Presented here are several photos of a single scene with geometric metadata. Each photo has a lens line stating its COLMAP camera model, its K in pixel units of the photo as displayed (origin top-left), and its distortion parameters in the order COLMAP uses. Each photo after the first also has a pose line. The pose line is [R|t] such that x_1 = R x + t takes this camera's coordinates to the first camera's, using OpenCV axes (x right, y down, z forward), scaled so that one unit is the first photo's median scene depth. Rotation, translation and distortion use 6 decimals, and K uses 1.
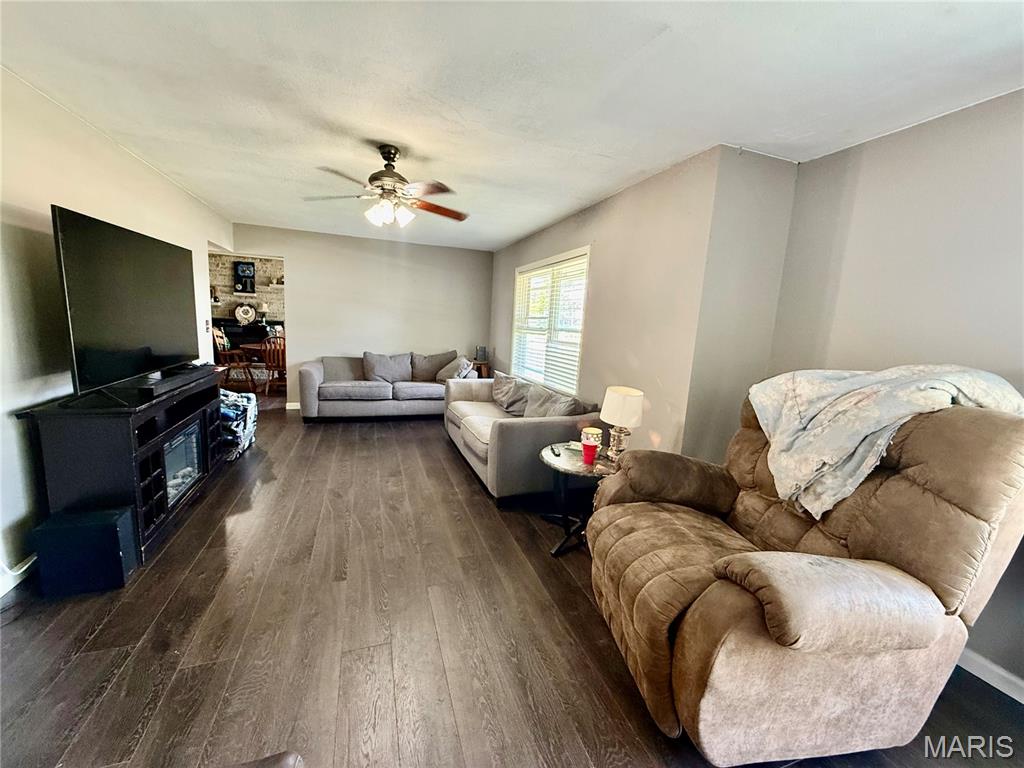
lens RADIAL K [[407.6, 0, 512.0], [0, 407.6, 384.0], [0, 0, 1]] dist [-0.003256, -0.000175]
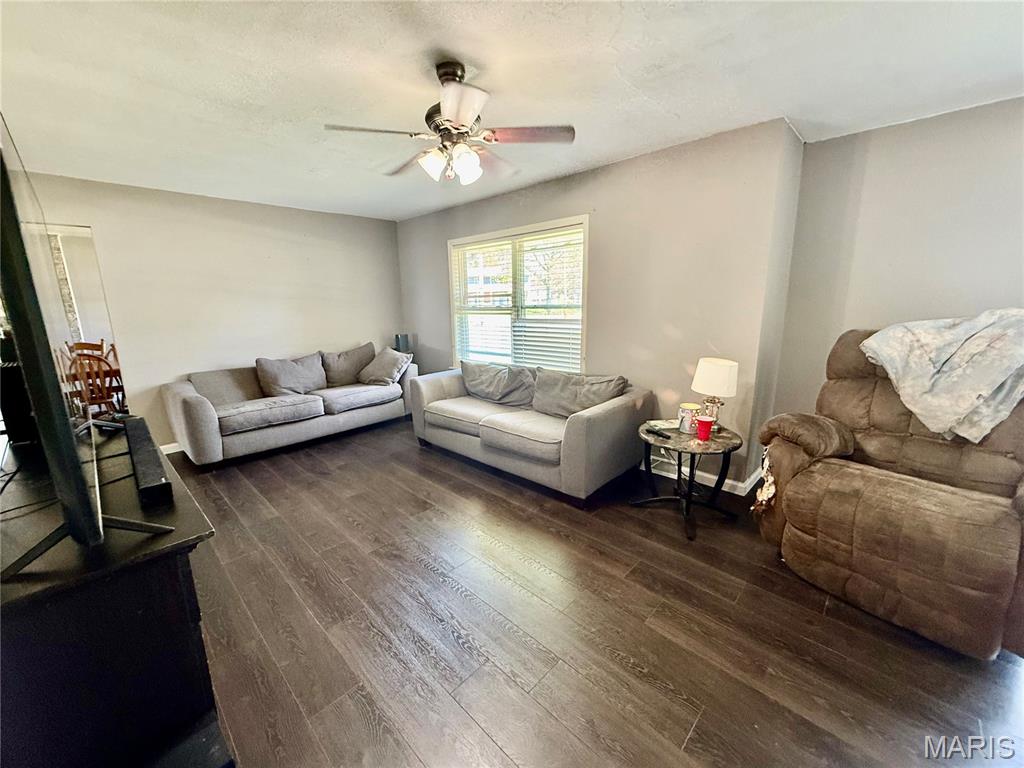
lens RADIAL K [[407.6, 0, 512.0], [0, 407.6, 384.0], [0, 0, 1]] dist [-0.003256, -0.000175]
pose [[0.891720, -0.159807, 0.423435, -0.403480], [0.134053, 0.986866, 0.090144, -0.057603], [-0.432279, -0.023621, 0.901430, 0.204513]]
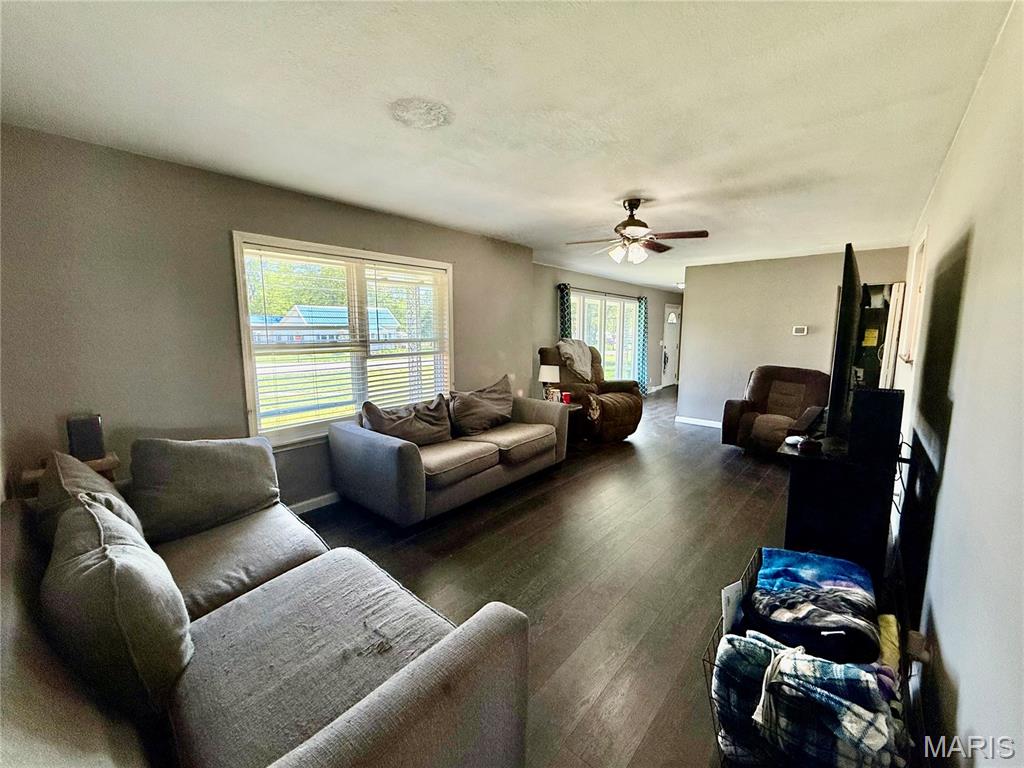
lens RADIAL K [[407.6, 0, 512.0], [0, 407.6, 384.0], [0, 0, 1]] dist [-0.003256, -0.000175]
pose [[-0.481579, -0.166497, 0.860442, -0.869830], [0.106250, 0.963455, 0.245898, -0.263911], [-0.869938, 0.209841, -0.446289, 1.346587]]
